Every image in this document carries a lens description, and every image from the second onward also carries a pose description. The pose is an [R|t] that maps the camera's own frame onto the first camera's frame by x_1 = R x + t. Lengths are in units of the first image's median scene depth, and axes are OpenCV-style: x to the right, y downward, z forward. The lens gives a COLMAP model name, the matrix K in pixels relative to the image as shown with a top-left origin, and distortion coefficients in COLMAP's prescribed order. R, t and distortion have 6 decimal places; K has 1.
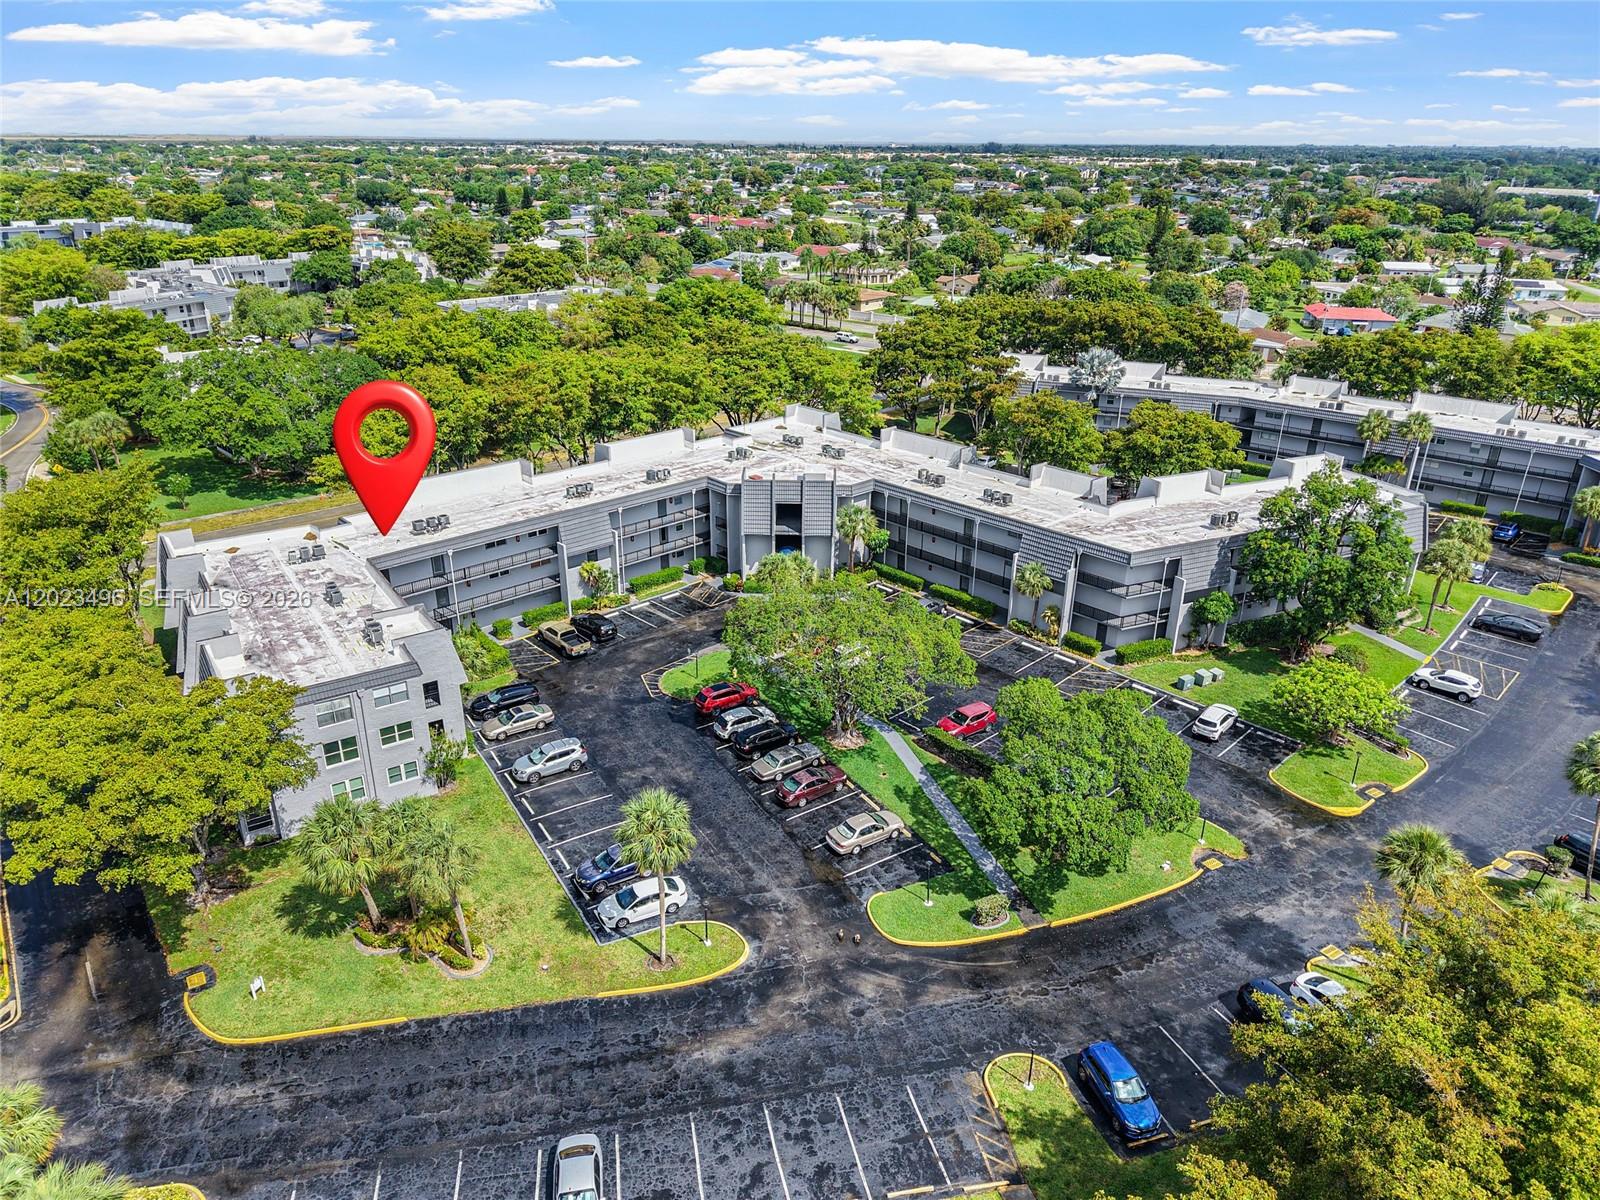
lens RADIAL K [[1121.8, 0, 800.0], [0, 1121.8, 600.0], [0, 0, 1]] dist [0.046869, -0.023002]
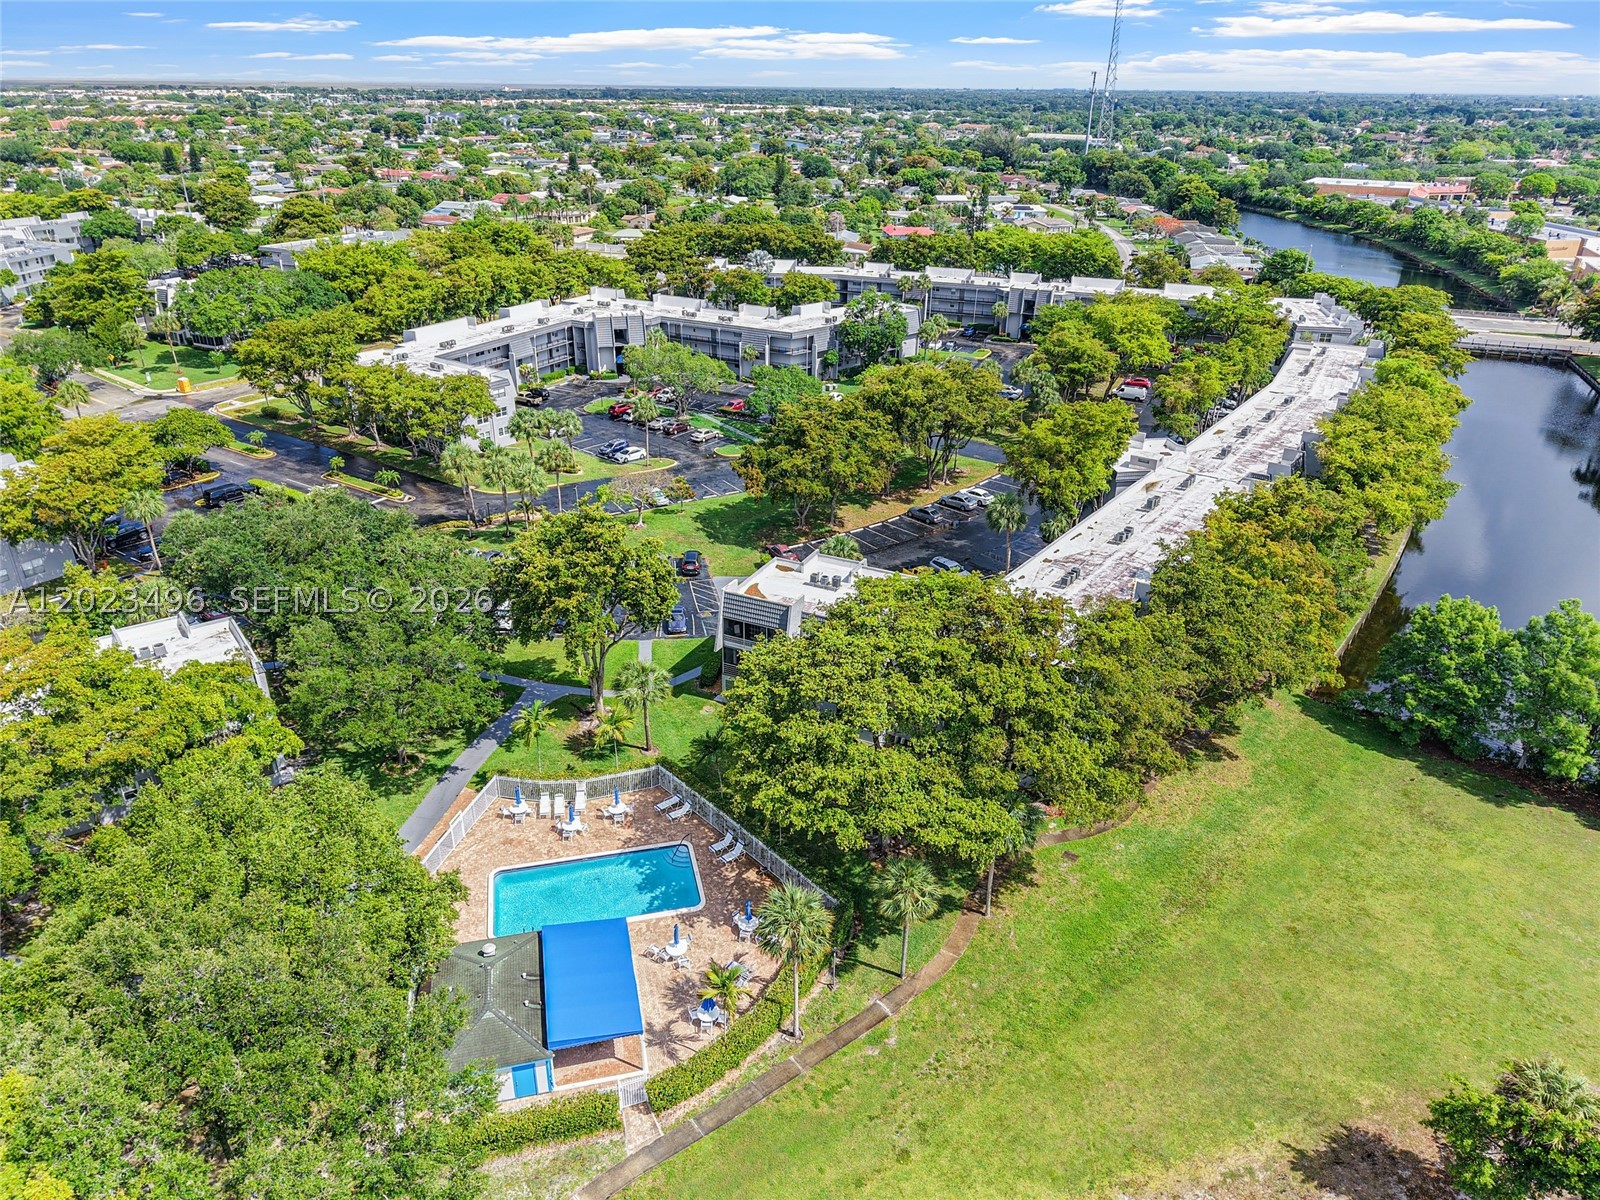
lens RADIAL K [[1121.8, 0, 800.0], [0, 1121.8, 600.0], [0, 0, 1]] dist [0.046869, -0.023002]
pose [[0.951074, -0.132977, 0.278882, -0.143888], [0.120753, 0.990829, 0.060642, 0.133829], [-0.284389, -0.023999, 0.958409, -0.432953]]
